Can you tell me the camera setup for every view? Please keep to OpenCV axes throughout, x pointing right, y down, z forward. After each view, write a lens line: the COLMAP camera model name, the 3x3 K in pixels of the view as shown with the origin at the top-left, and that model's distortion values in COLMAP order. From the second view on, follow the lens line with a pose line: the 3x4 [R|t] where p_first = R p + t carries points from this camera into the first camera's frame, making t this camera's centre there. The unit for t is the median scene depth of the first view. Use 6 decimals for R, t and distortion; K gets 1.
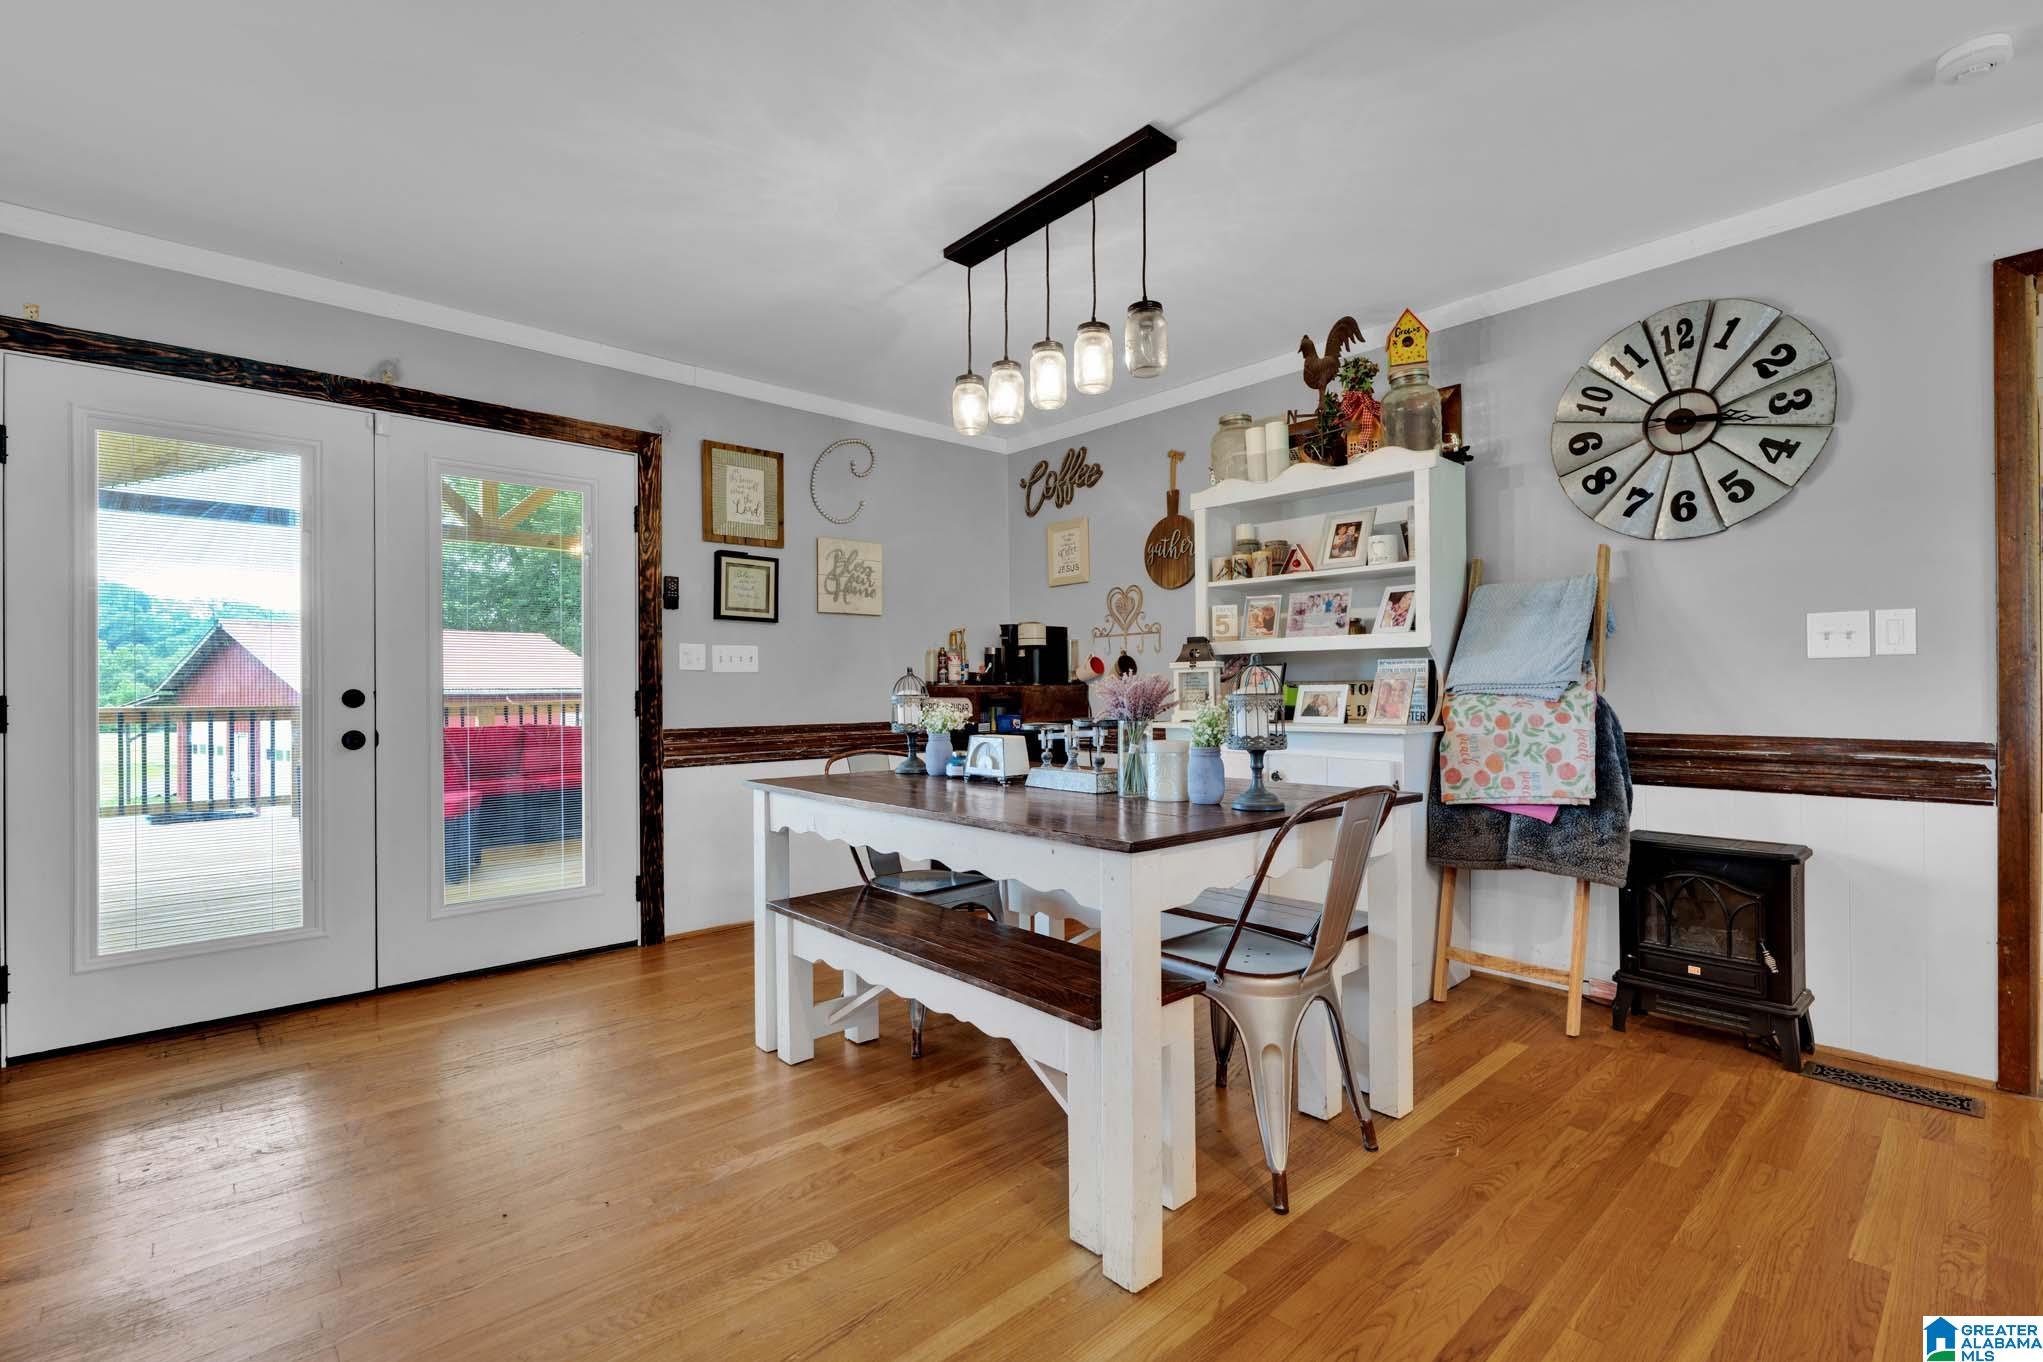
lens RADIAL K [[913.9, 0, 1026.7], [0, 913.9, 686.9], [0, 0, 1]] dist [0.004591, -0.000252]
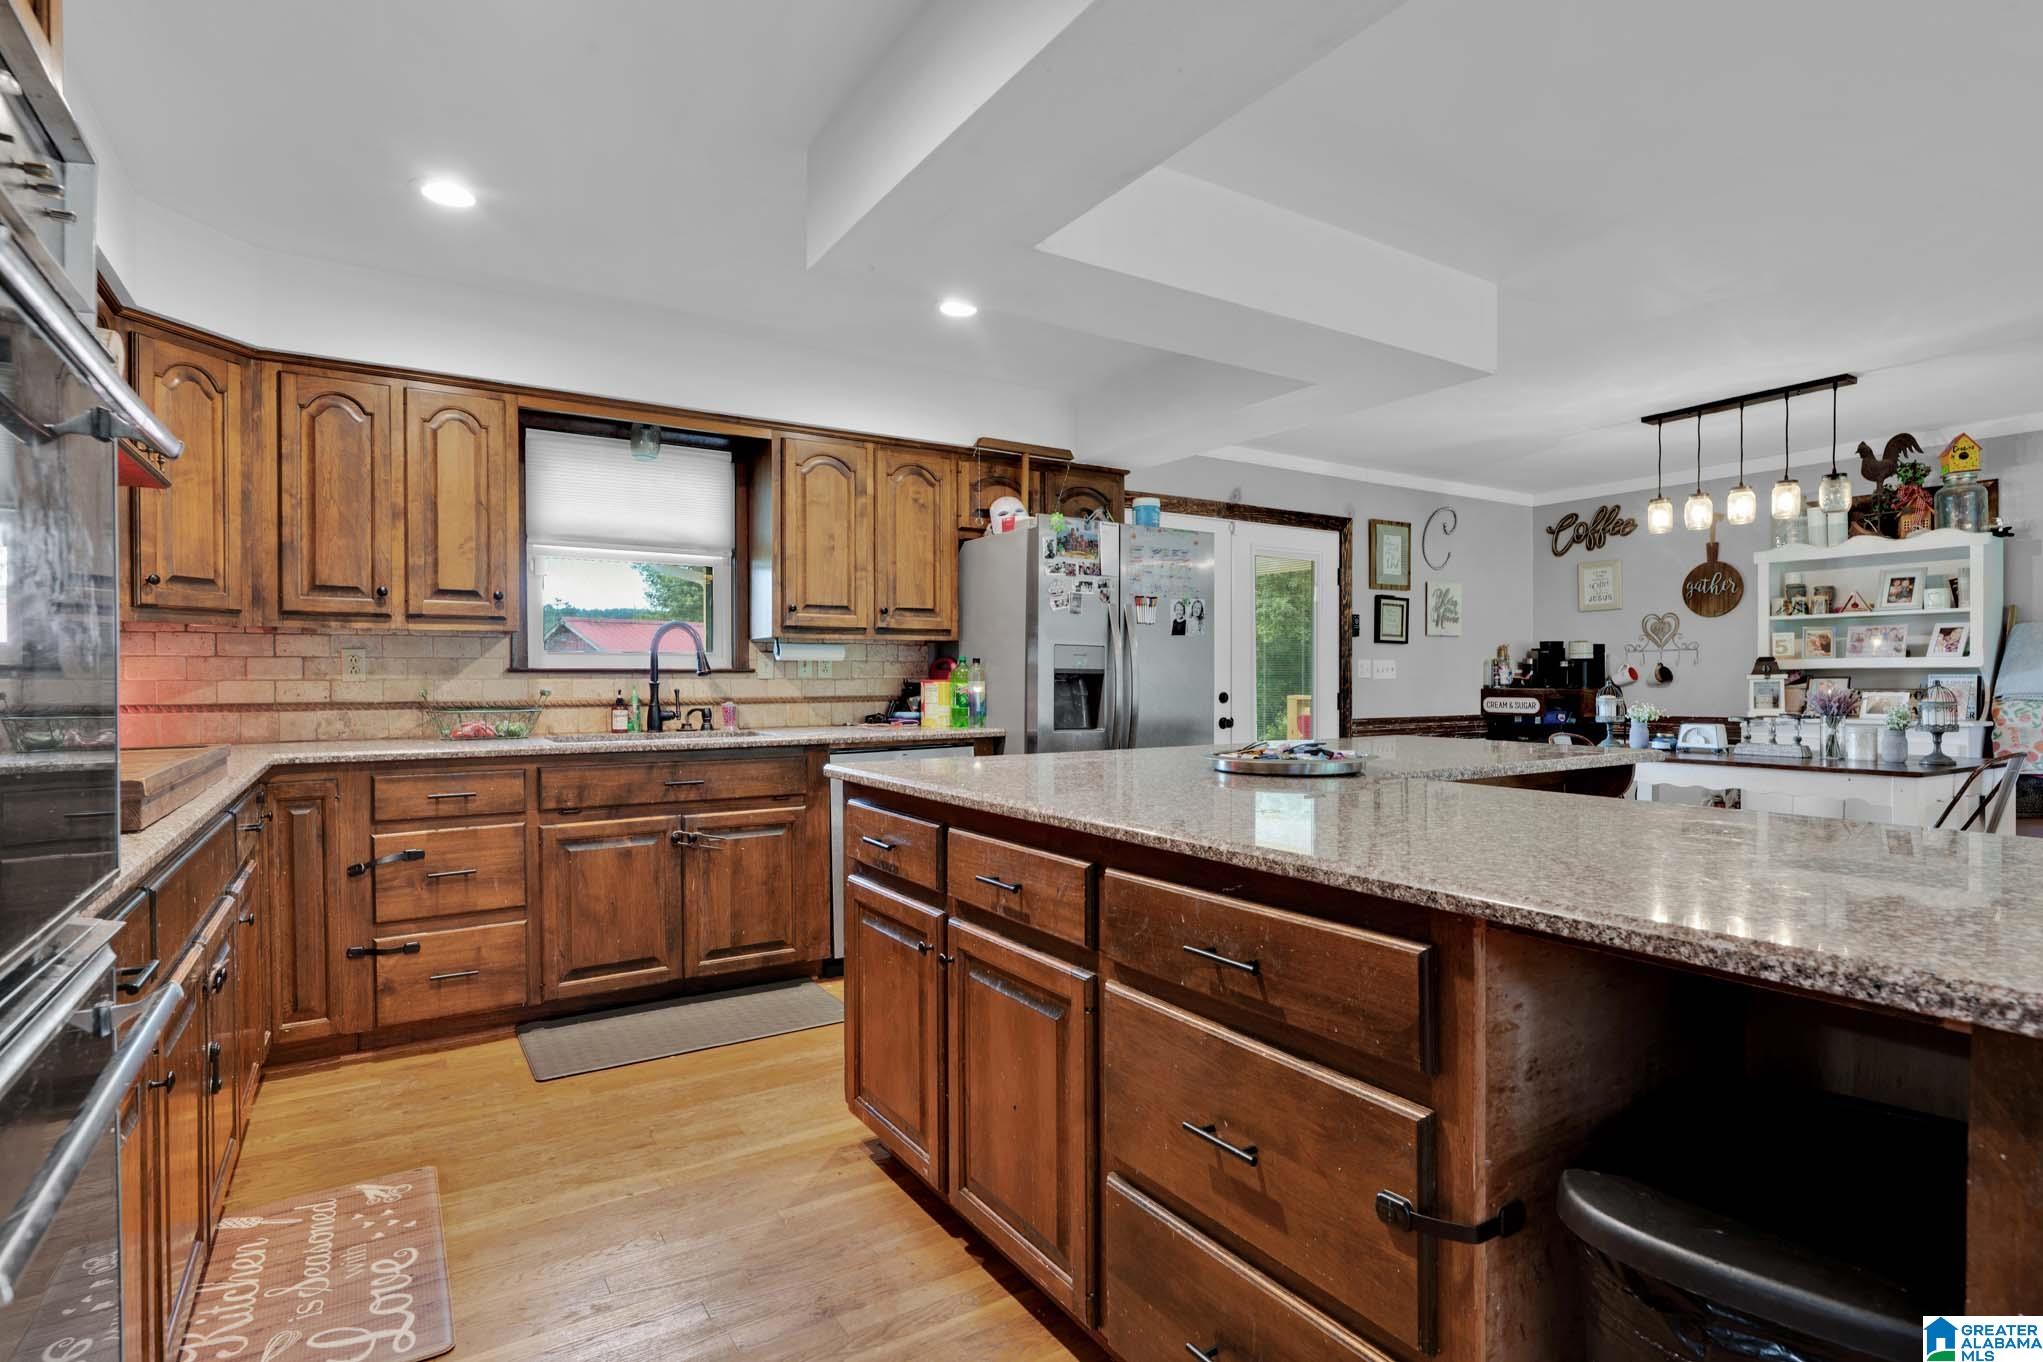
lens RADIAL K [[1020.8, 0, 1013.4], [0, 1020.8, 688.2], [0, 0, 1]] dist [-0.002362, 0.001257]
pose [[0.984385, 0.004377, -0.175976, -0.692562], [-0.002447, 0.999934, 0.011186, -0.021090], [0.176013, -0.010581, 0.984331, -0.764246]]
